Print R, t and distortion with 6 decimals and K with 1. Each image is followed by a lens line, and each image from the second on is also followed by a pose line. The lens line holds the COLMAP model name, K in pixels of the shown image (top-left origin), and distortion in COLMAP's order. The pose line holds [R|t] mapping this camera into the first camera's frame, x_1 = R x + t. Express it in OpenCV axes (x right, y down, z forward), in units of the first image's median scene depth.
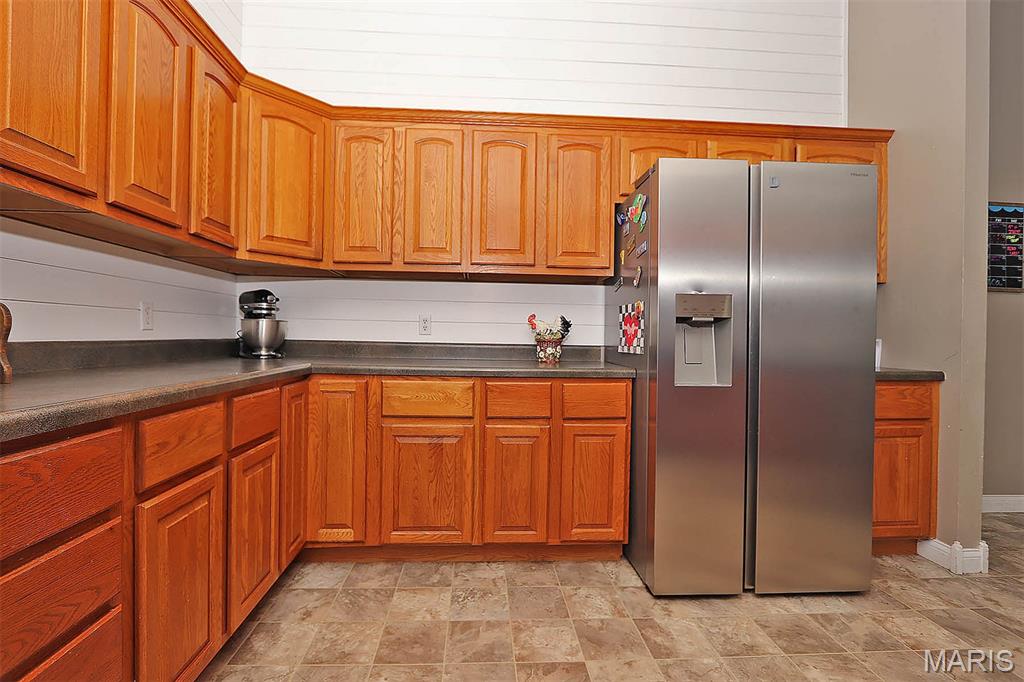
lens RADIAL K [[471.5, 0, 509.2], [0, 471.5, 339.7], [0, 0, 1]] dist [-0.011385, 0.000168]
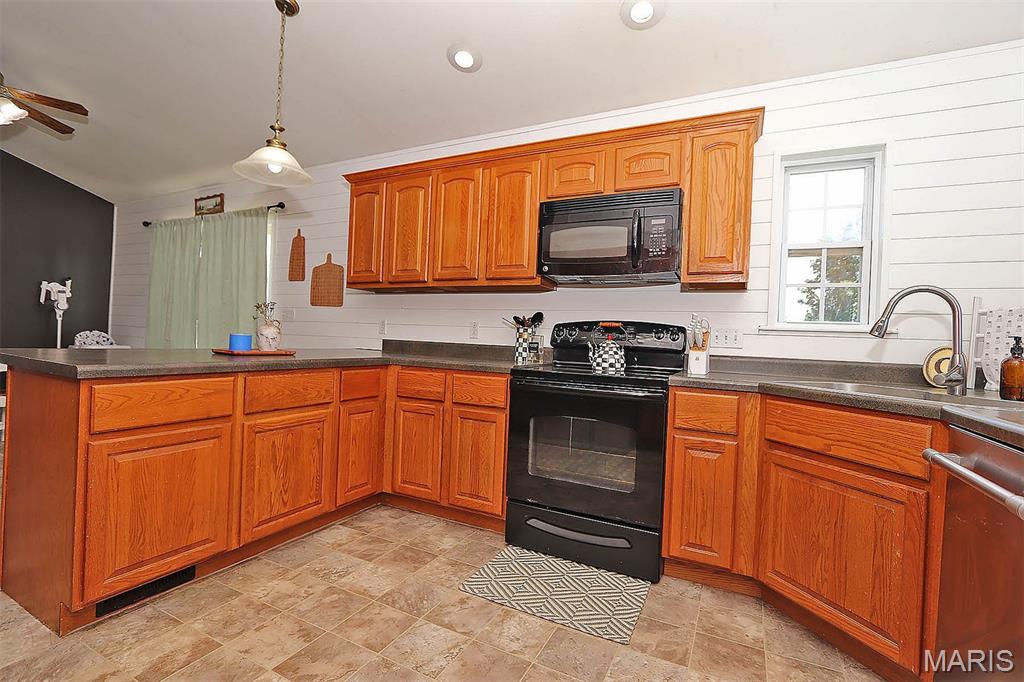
lens RADIAL K [[471.5, 0, 509.5], [0, 471.5, 340.2], [0, 0, 1]] dist [-0.011385, 0.000168]
pose [[-0.865082, -0.053290, 0.498793, -0.990913], [-0.055452, 0.998406, 0.010494, -0.022179], [-0.498557, -0.018581, -0.866658, 1.823606]]
